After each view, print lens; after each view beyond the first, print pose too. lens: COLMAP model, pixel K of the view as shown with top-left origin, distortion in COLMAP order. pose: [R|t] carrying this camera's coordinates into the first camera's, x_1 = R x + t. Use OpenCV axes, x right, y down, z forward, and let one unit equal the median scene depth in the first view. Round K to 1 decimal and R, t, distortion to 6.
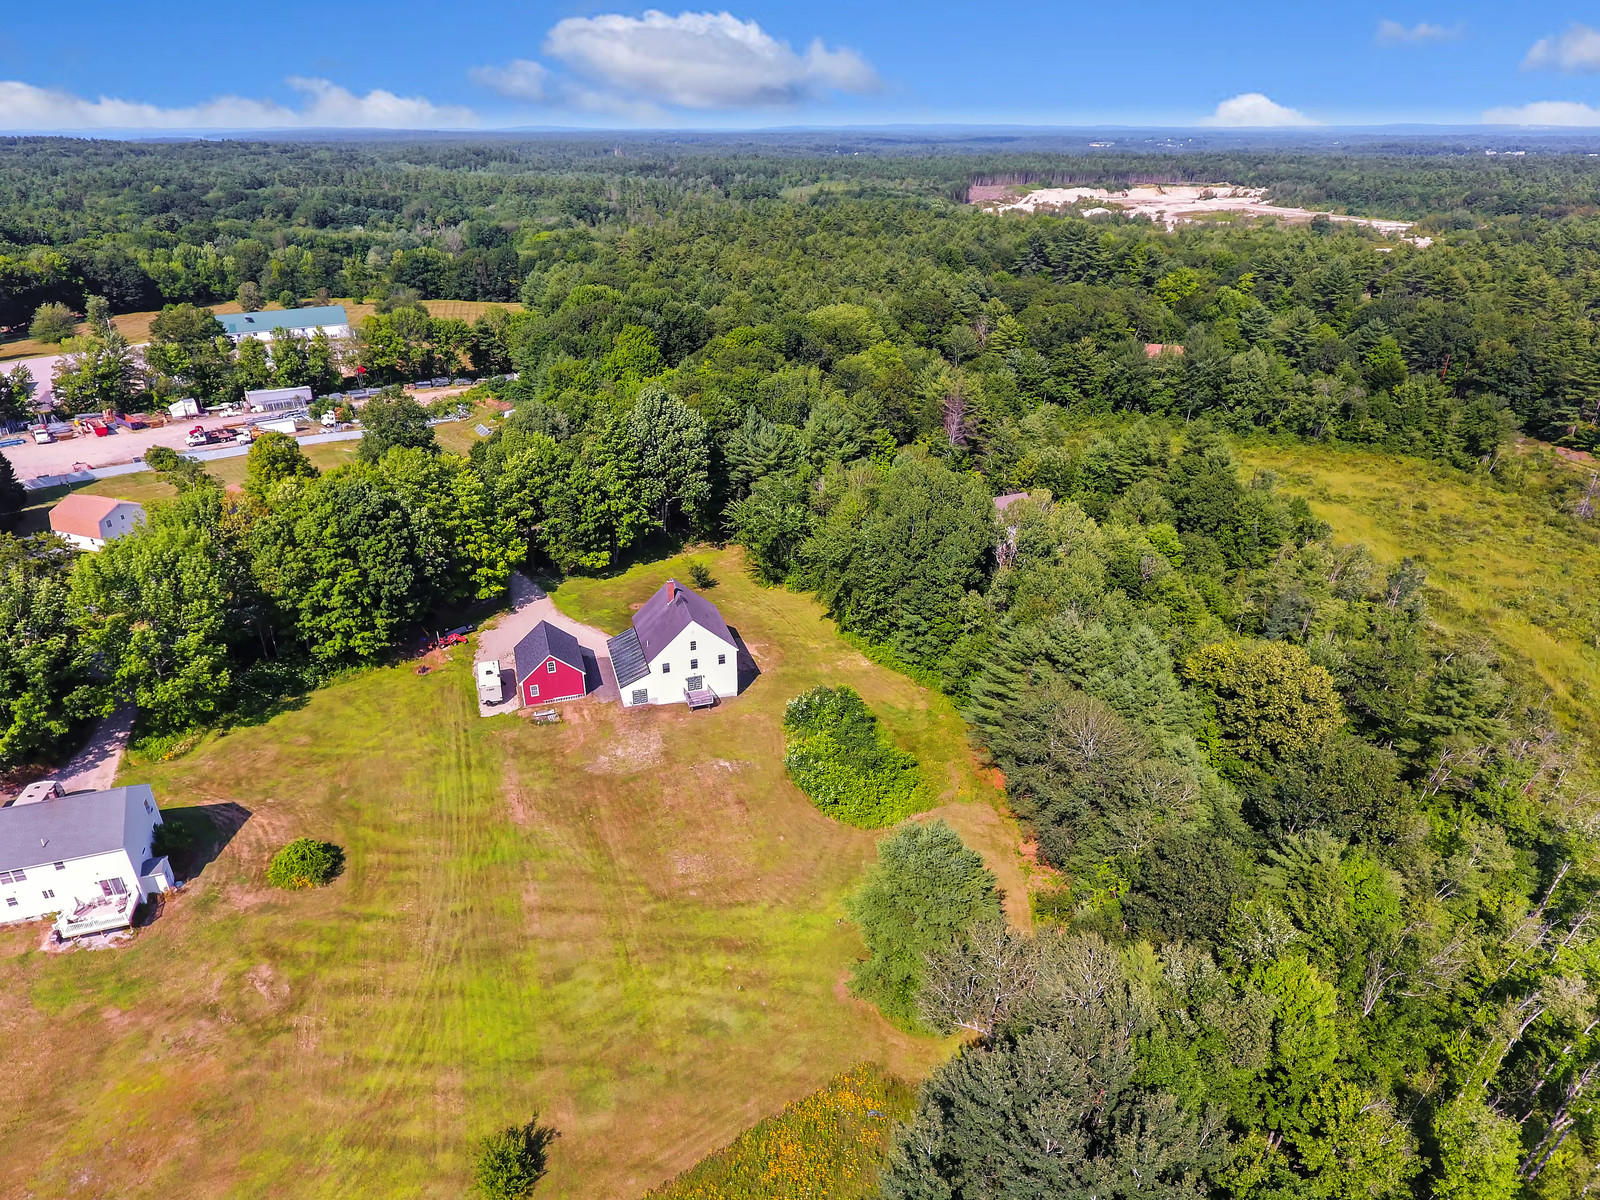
lens RADIAL K [[959.7, 0, 793.0], [0, 959.7, 596.7], [0, 0, 1]] dist [-0.000211, 0.000477]
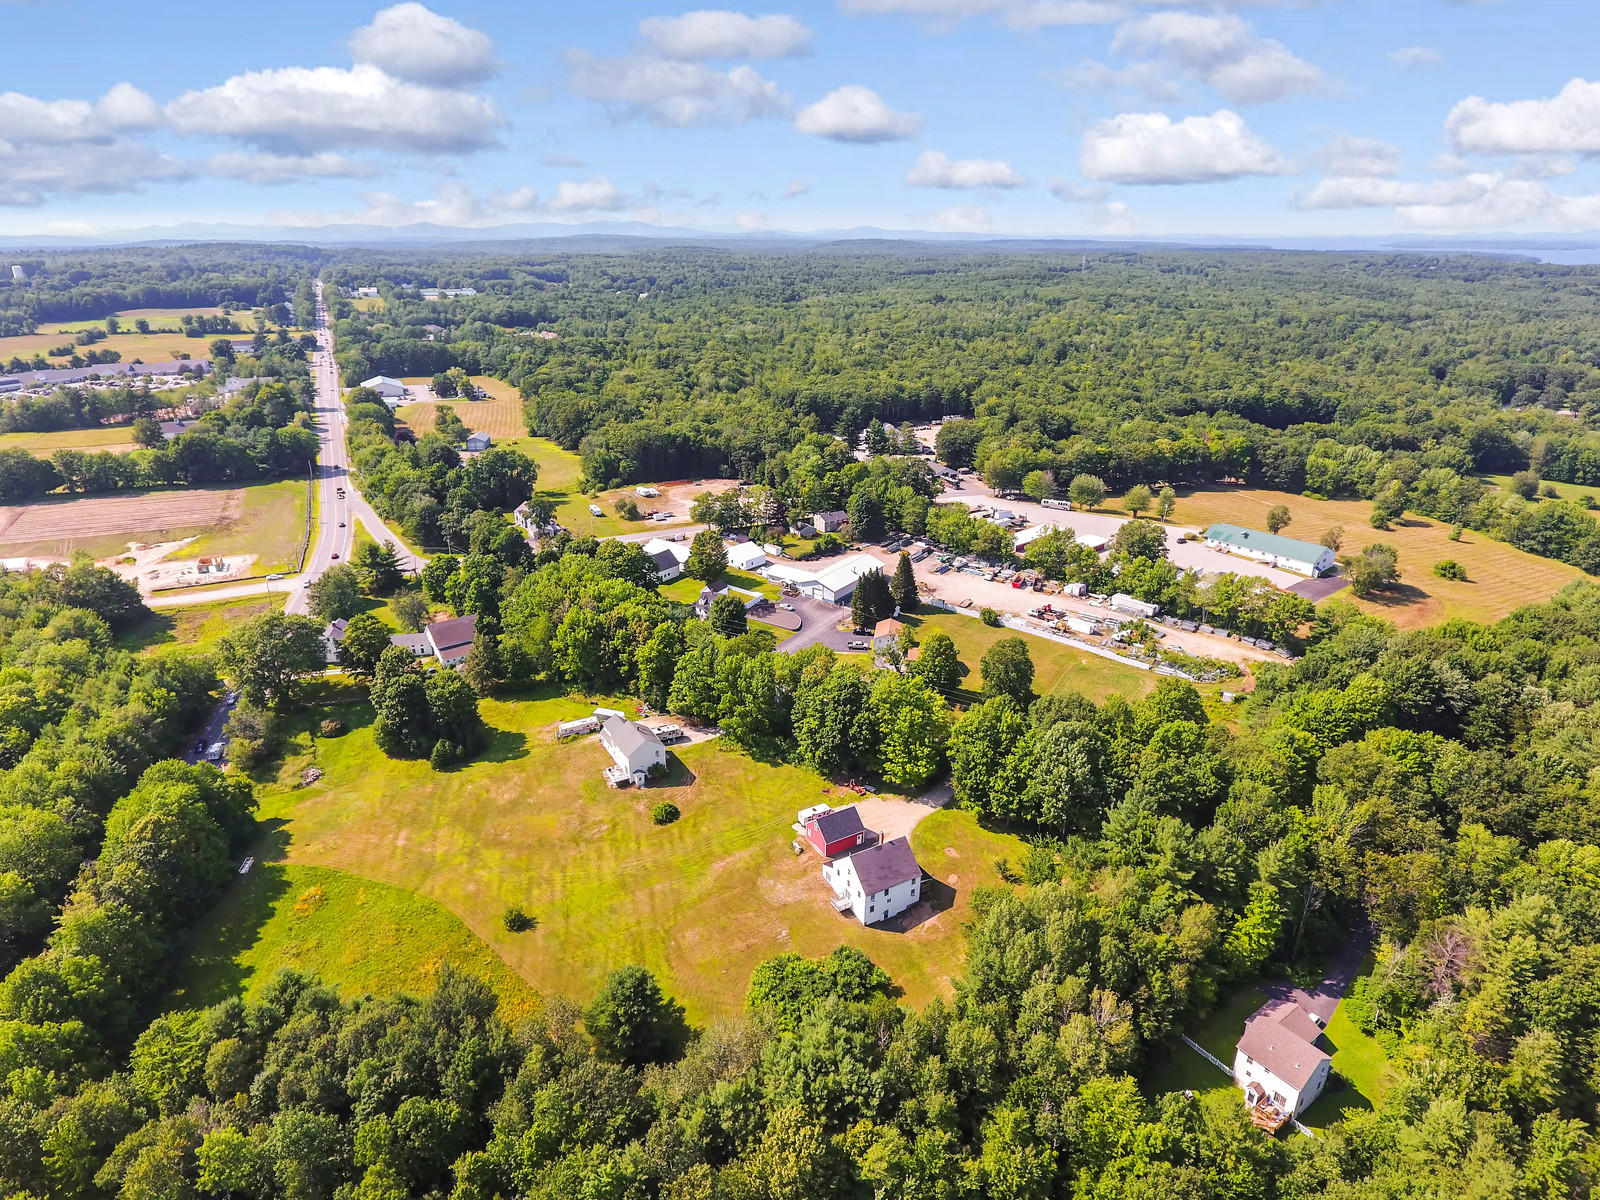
lens RADIAL K [[959.7, 0, 799.1], [0, 959.7, 599.4], [0, 0, 1]] dist [-0.000211, 0.000477]
pose [[0.204838, 0.365530, -0.907981, 1.030320], [-0.436322, 0.864483, 0.249585, -0.619414], [0.876165, 0.345047, 0.336568, 0.261935]]
